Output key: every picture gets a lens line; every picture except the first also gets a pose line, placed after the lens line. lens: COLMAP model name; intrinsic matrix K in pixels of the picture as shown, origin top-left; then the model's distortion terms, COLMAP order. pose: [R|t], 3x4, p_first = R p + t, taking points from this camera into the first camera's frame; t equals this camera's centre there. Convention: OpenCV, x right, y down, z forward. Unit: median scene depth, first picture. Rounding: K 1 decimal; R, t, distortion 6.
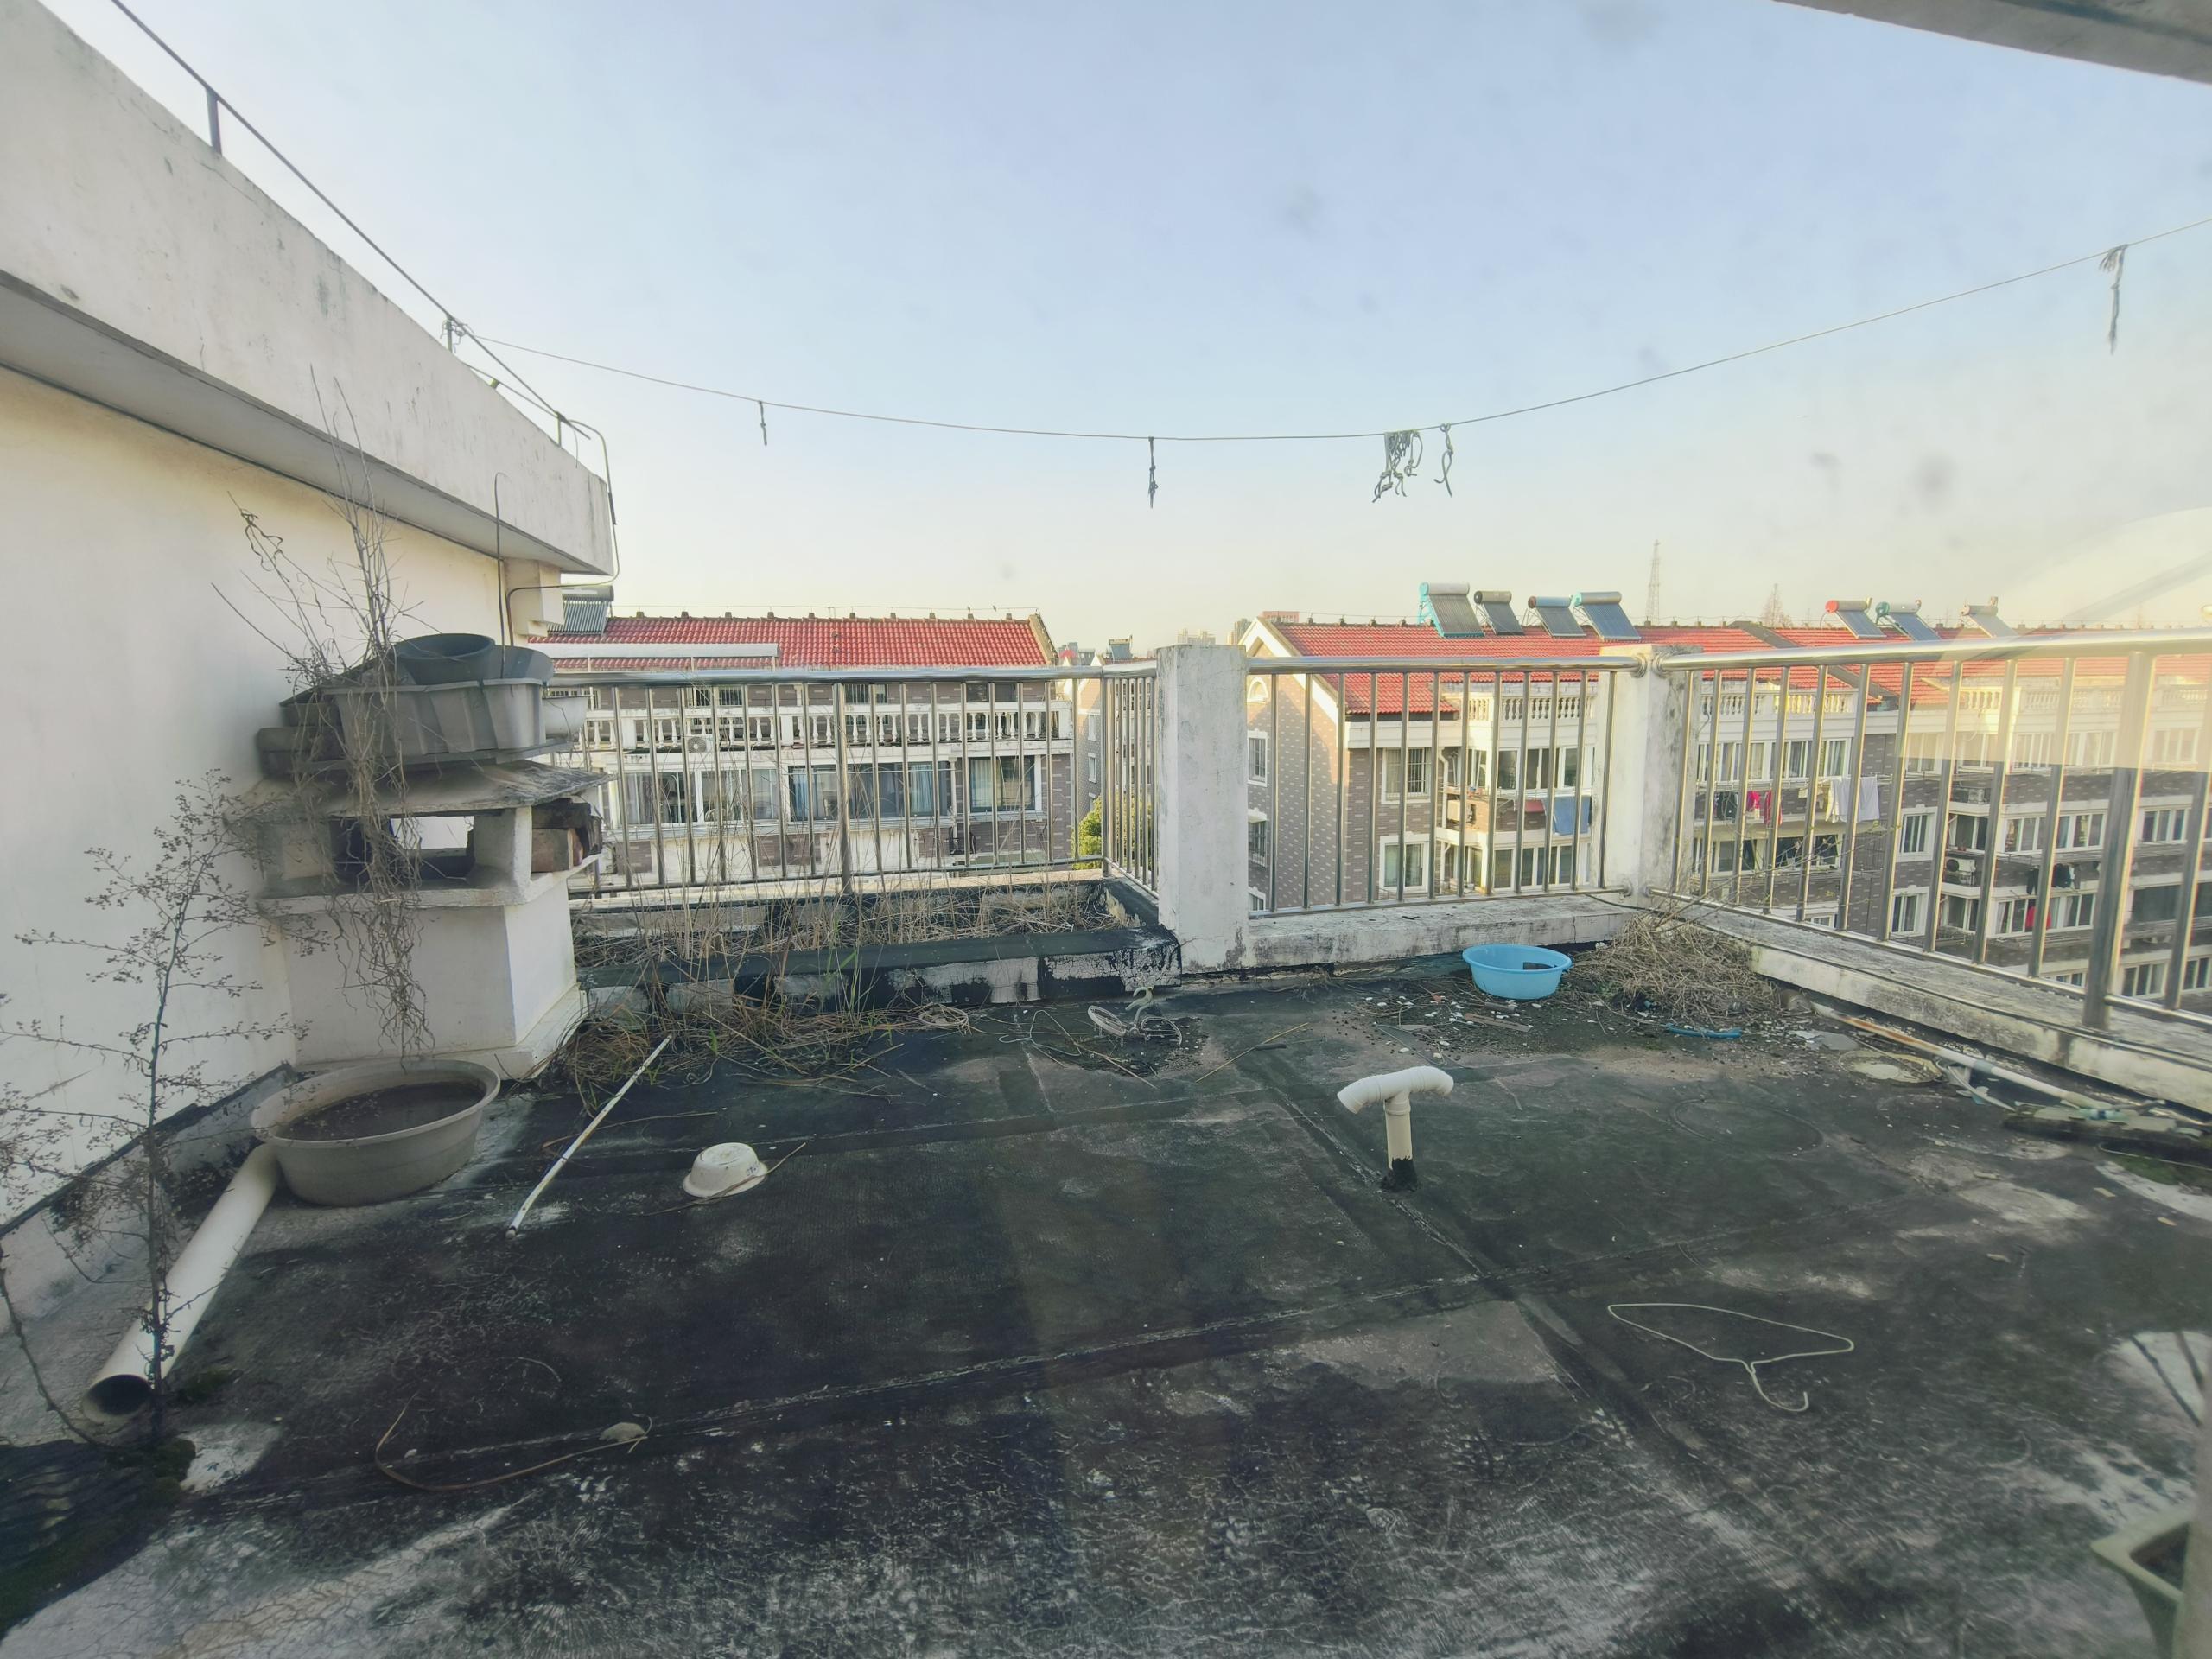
lens RADIAL K [[973.8, 0, 1104.1], [0, 973.8, 829.2], [0, 0, 1]] dist [-0.002861, -0.001353]
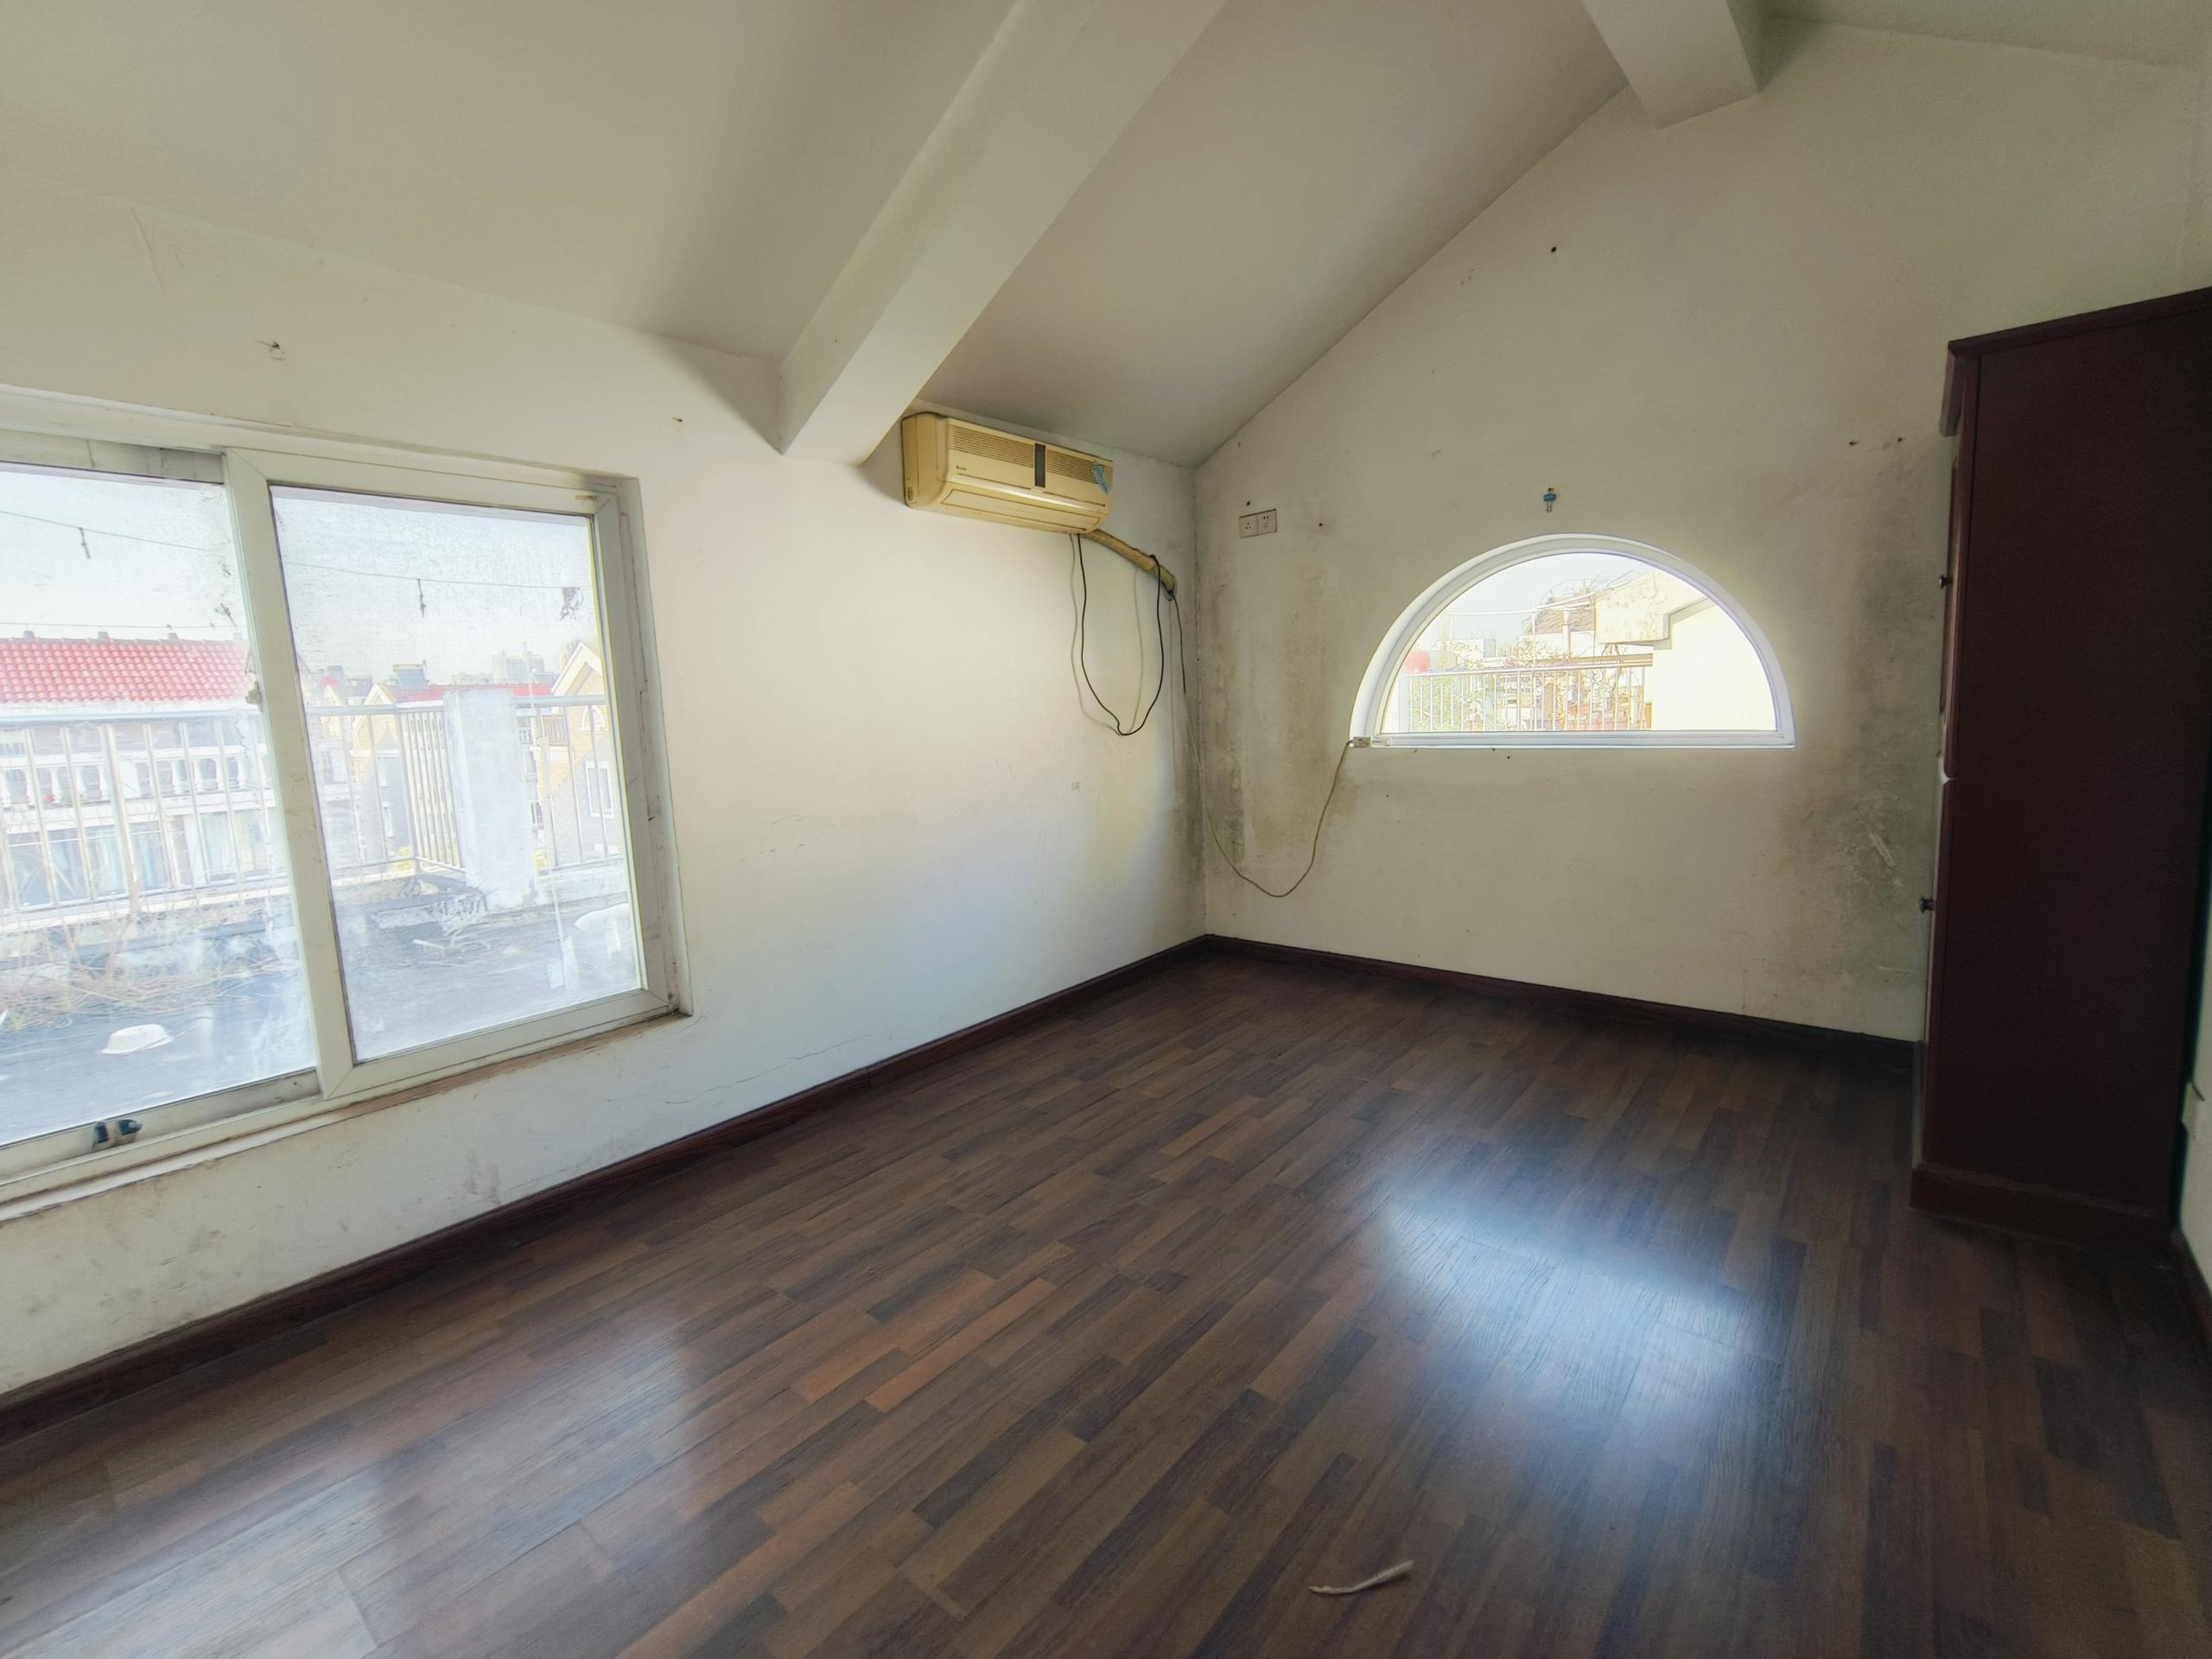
lens RADIAL K [[973.8, 0, 1111.3], [0, 973.8, 820.3], [0, 0, 1]] dist [-0.002861, -0.001353]
pose [[0.804421, -0.098156, 0.585895, -0.009533], [0.114986, 0.993330, 0.008540, 0.101082], [-0.582826, 0.060500, 0.810342, -0.710540]]
